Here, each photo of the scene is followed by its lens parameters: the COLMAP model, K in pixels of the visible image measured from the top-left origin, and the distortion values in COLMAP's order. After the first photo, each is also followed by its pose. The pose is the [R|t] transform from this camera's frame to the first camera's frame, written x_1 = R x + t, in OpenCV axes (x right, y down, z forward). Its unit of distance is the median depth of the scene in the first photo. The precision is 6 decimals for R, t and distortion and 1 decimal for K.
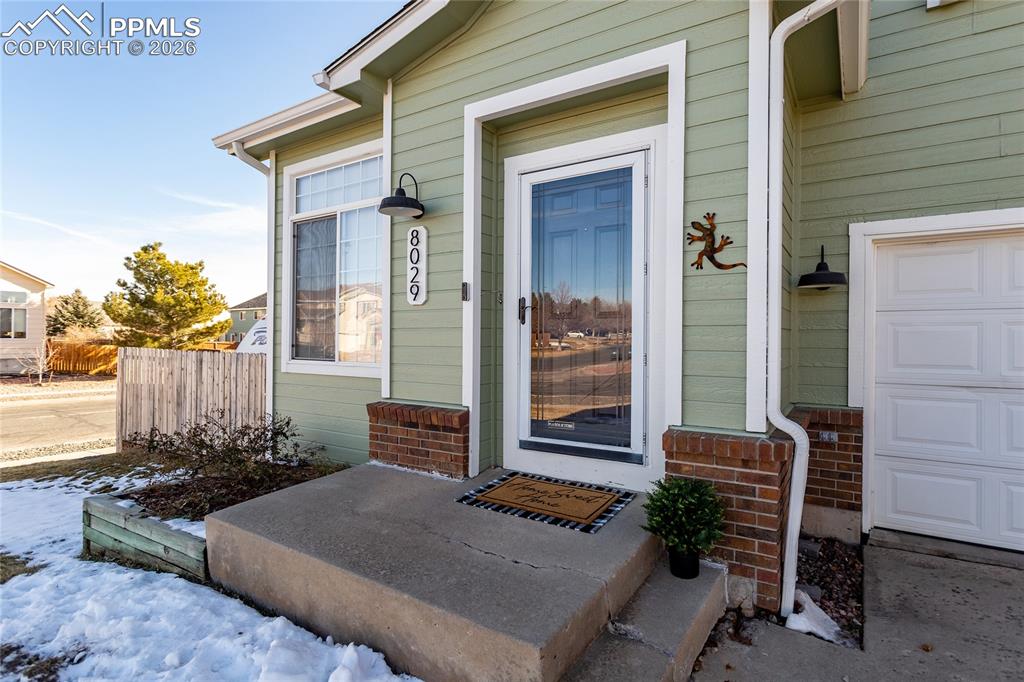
lens RADIAL K [[491.1, 0, 512.4], [0, 491.1, 335.8], [0, 0, 1]] dist [-0.000513, 0.001352]
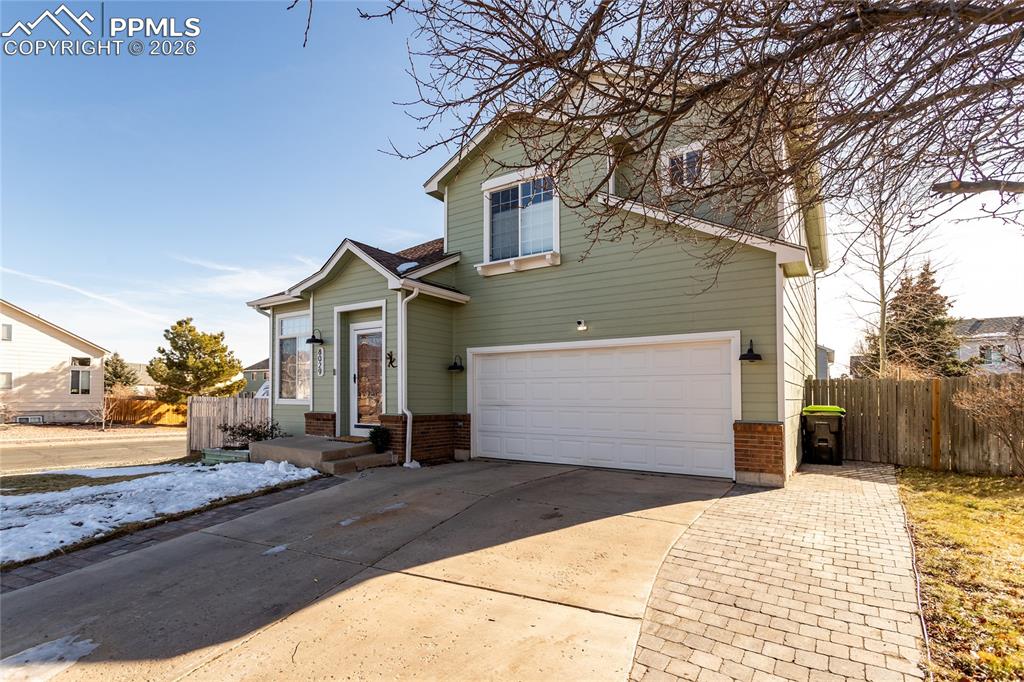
lens RADIAL K [[491.1, 0, 473.4], [0, 491.1, 402.8], [0, 0, 1]] dist [-0.000513, 0.001352]
pose [[0.996727, 0.005750, -0.080641, 0.350471], [-0.004623, 0.999889, 0.014154, 0.016878], [0.080714, -0.013734, 0.996643, -0.664264]]
